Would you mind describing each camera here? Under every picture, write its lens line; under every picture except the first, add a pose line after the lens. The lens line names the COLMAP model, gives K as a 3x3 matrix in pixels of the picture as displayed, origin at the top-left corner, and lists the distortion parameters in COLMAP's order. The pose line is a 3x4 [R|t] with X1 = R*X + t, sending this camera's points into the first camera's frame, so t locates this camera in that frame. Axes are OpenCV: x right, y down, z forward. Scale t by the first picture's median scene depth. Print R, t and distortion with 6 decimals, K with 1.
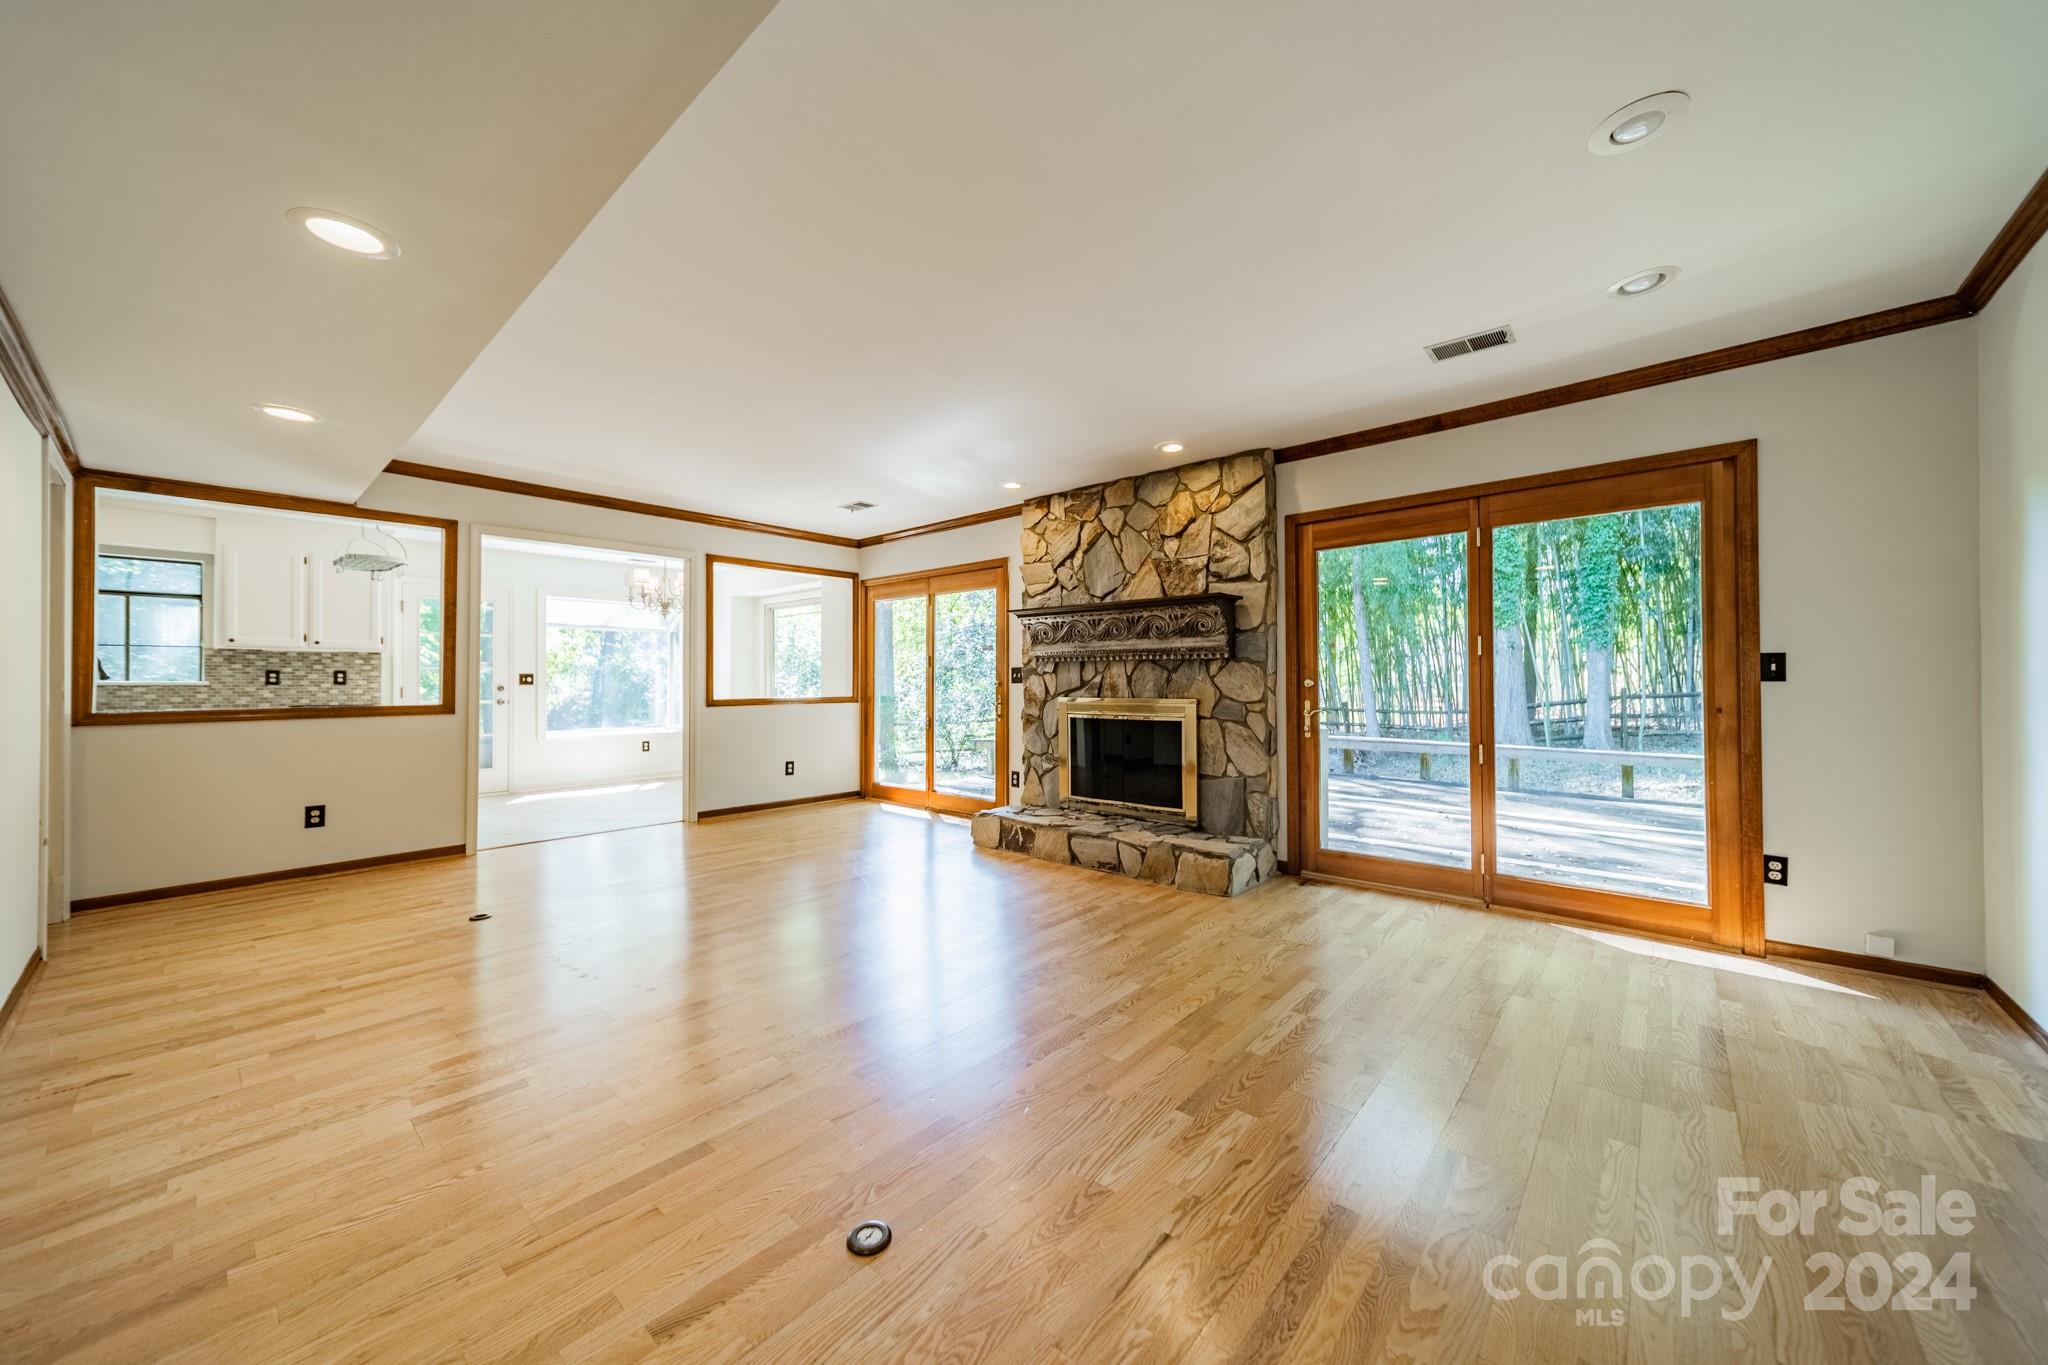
lens RADIAL K [[728.7, 0, 1036.4], [0, 728.7, 678.3], [0, 0, 1]] dist [0.006141, 0.000236]
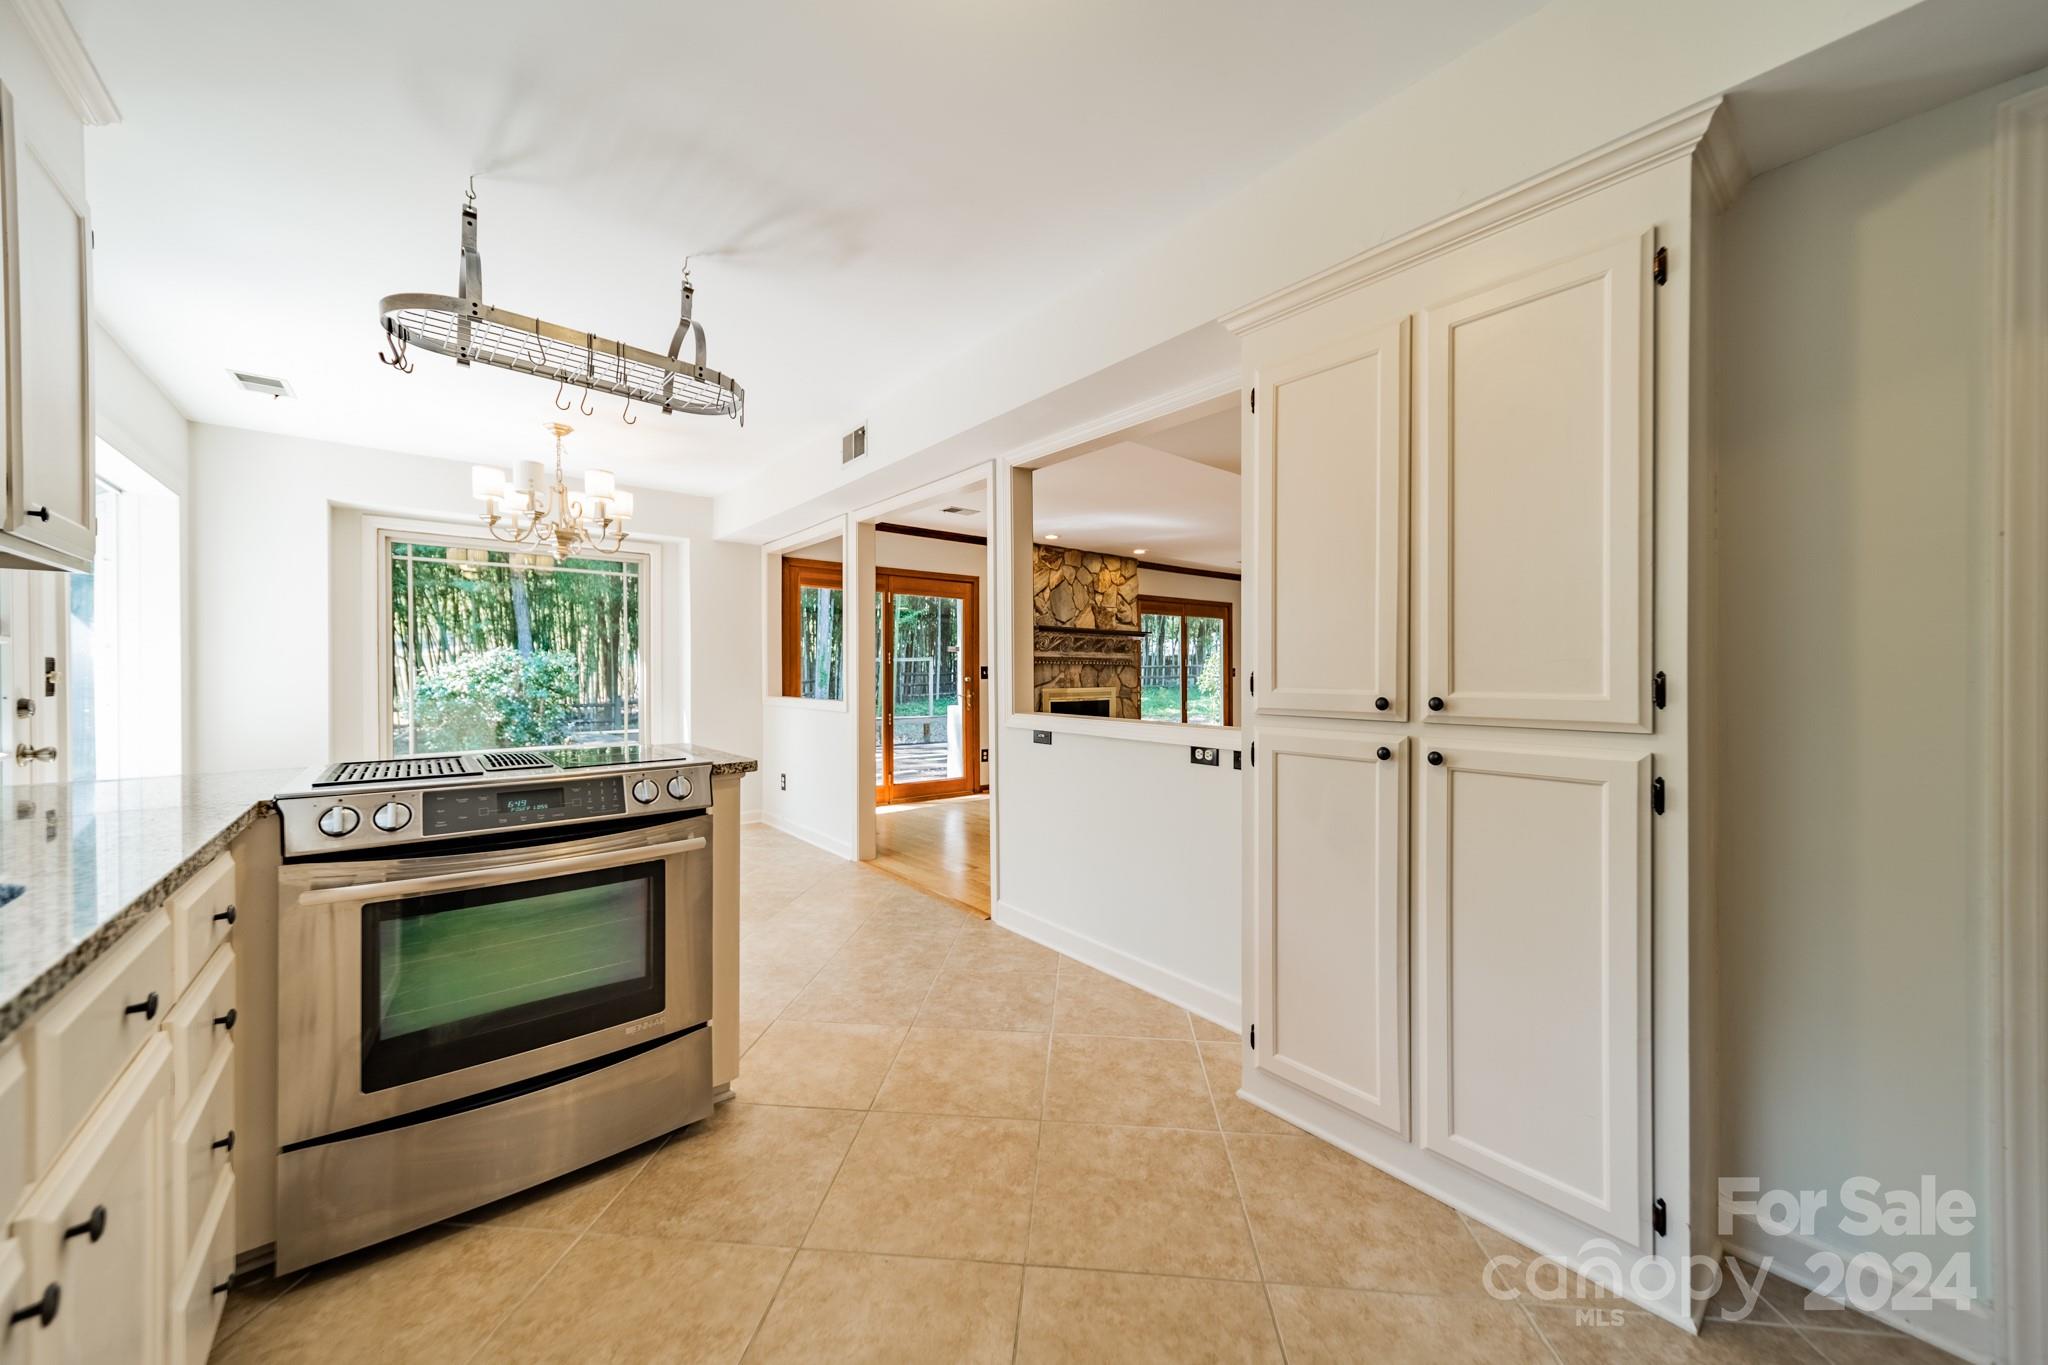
lens RADIAL K [[728.7, 0, 1036.9], [0, 728.7, 675.2], [0, 0, 1]] dist [0.006141, 0.000236]
pose [[0.147945, -0.000369, 0.988995, -1.531759], [-0.003830, 0.999992, 0.000946, -0.001809], [-0.988988, -0.003928, 0.147943, 0.890588]]
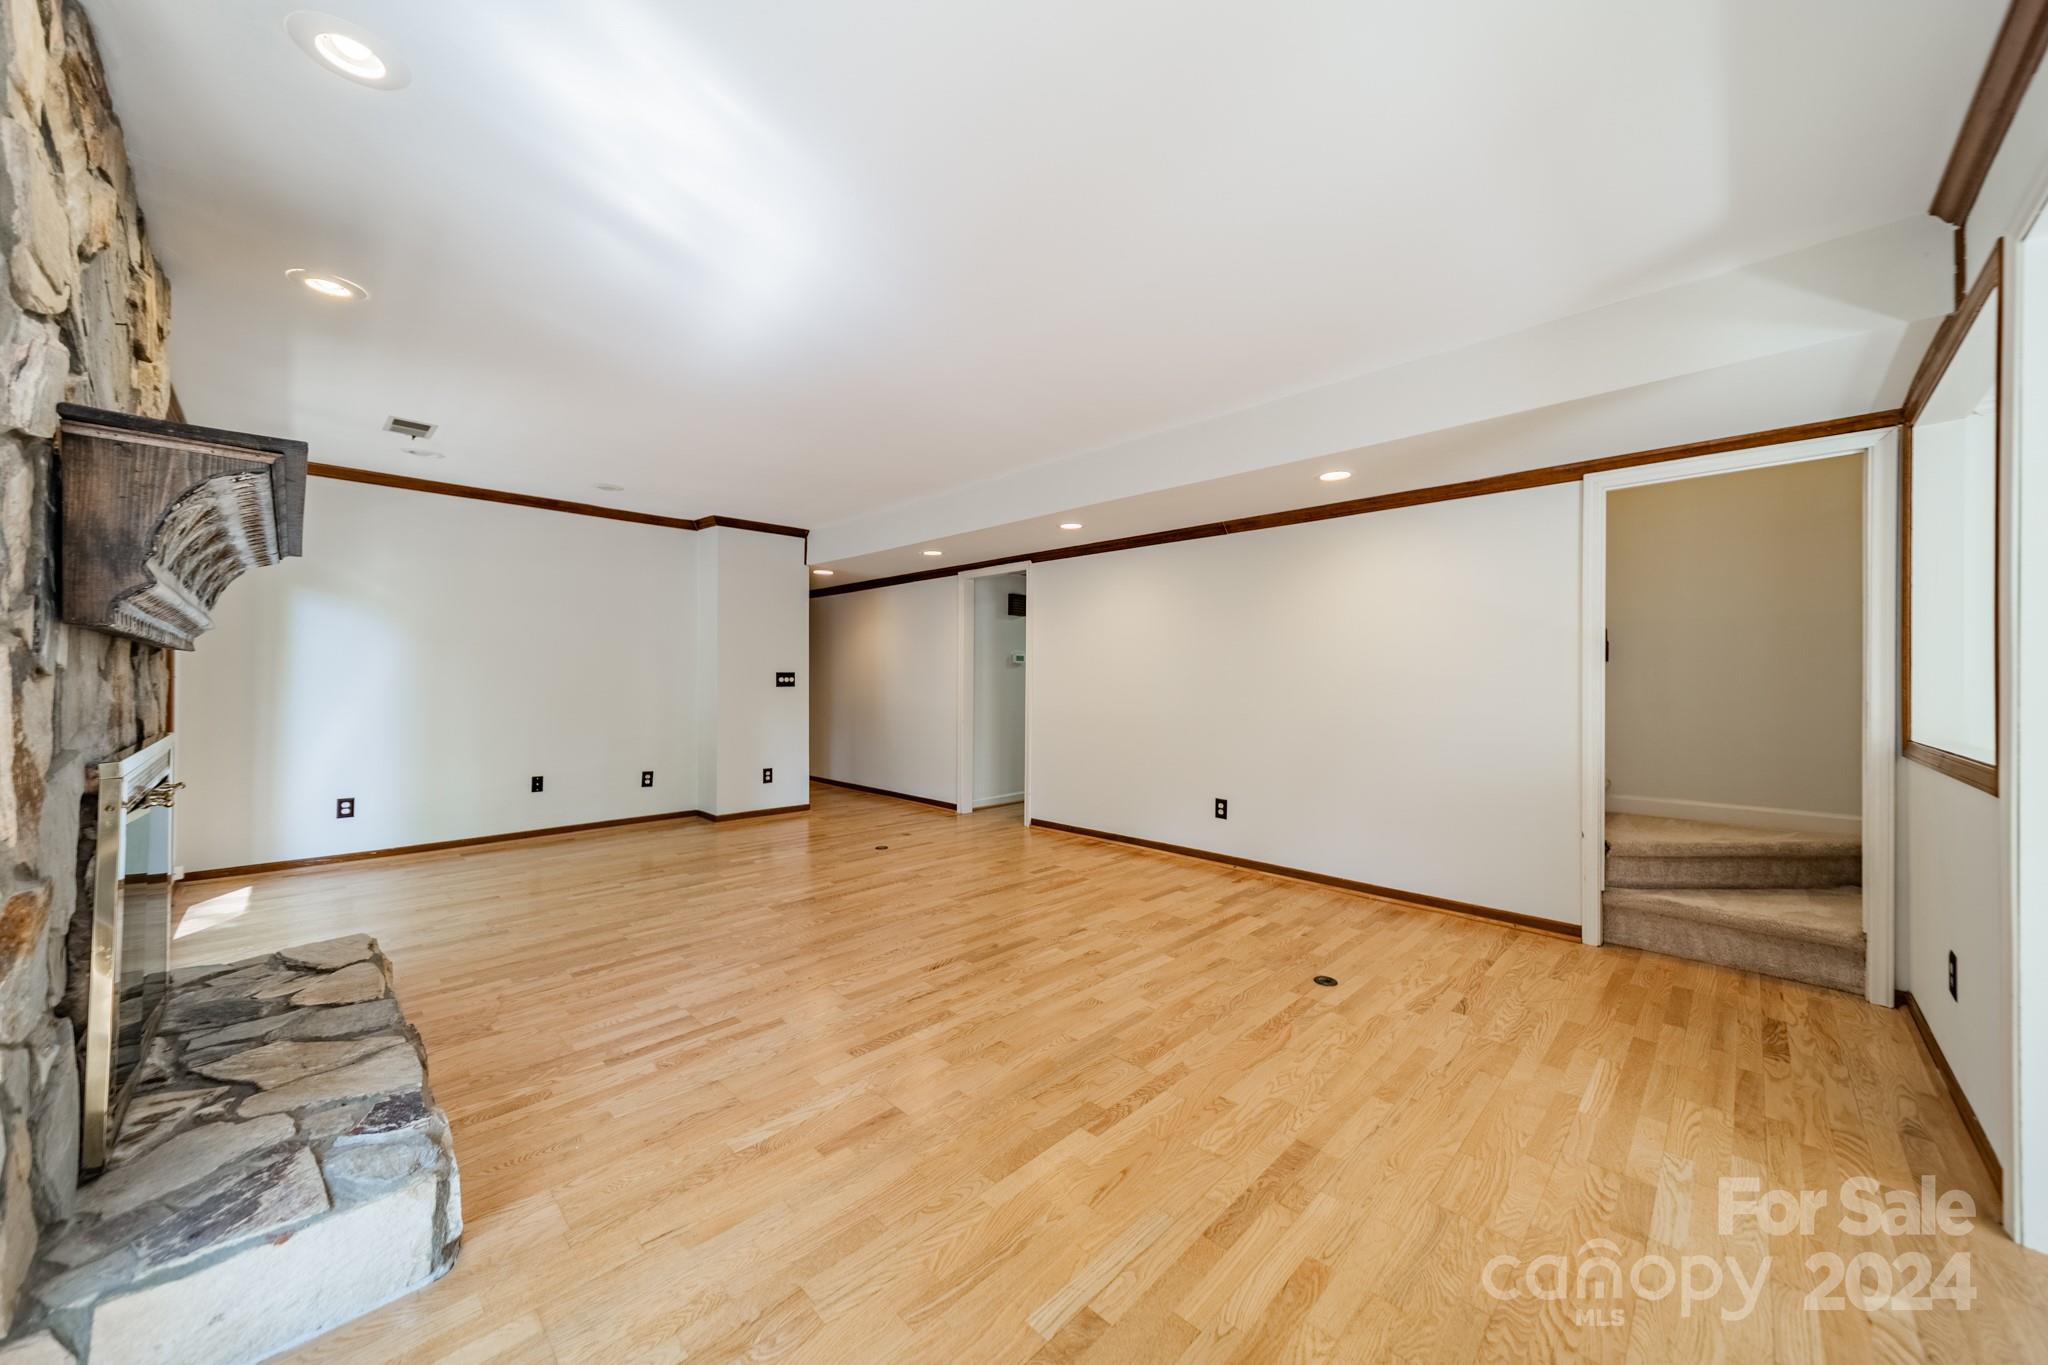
lens RADIAL K [[728.7, 0, 1026.2], [0, 728.7, 678.2], [0, 0, 1]] dist [0.006141, 0.000236]
pose [[-0.997686, -0.001433, 0.067980, -0.362262], [-0.002092, 0.999952, -0.009622, -0.002955], [-0.067962, -0.009742, -0.997640, 1.391319]]
